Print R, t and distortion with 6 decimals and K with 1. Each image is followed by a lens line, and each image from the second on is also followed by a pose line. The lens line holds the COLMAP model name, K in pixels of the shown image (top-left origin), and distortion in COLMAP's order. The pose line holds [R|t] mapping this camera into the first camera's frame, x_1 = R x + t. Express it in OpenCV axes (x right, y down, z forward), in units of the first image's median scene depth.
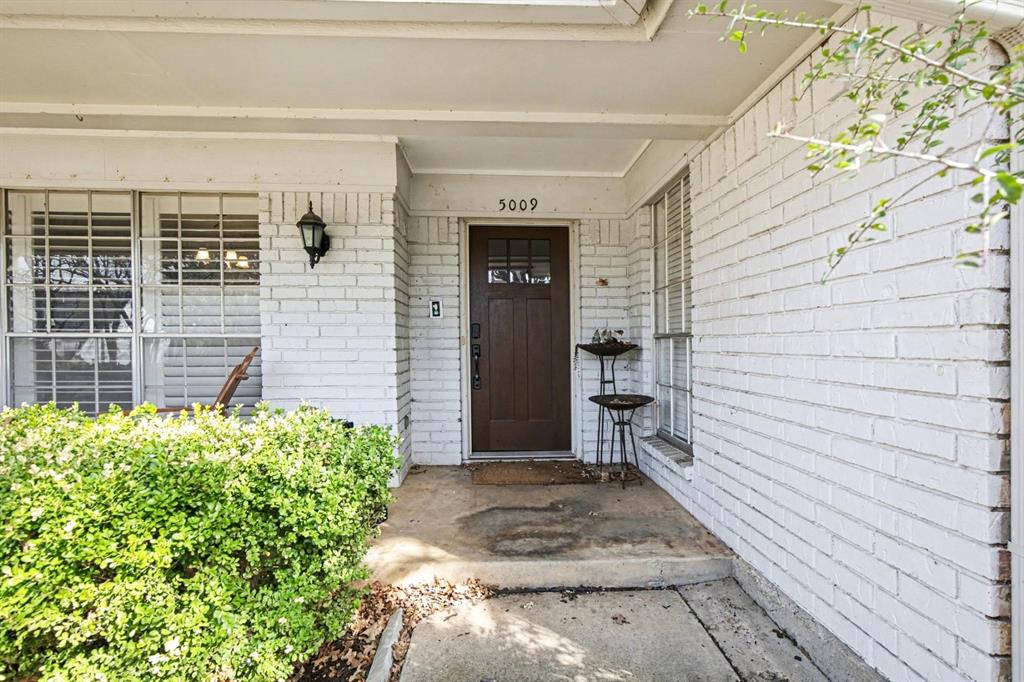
lens RADIAL K [[467.9, 0, 513.6], [0, 467.9, 340.6], [0, 0, 1]] dist [-0.001026, 0.000035]
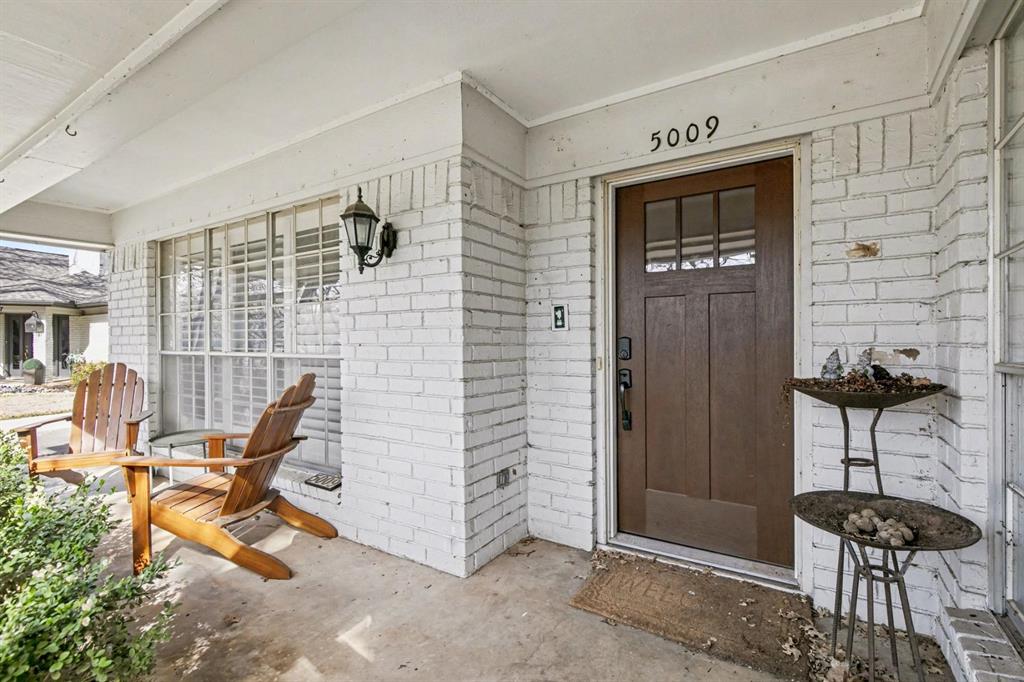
lens RADIAL K [[467.9, 0, 512.4], [0, 467.9, 350.7], [0, 0, 1]] dist [-0.001026, 0.000035]
pose [[0.816923, 0.006473, -0.576711, 0.175463], [0.002553, 0.999887, 0.014839, -0.028903], [0.576742, -0.013595, 0.816814, 0.396886]]
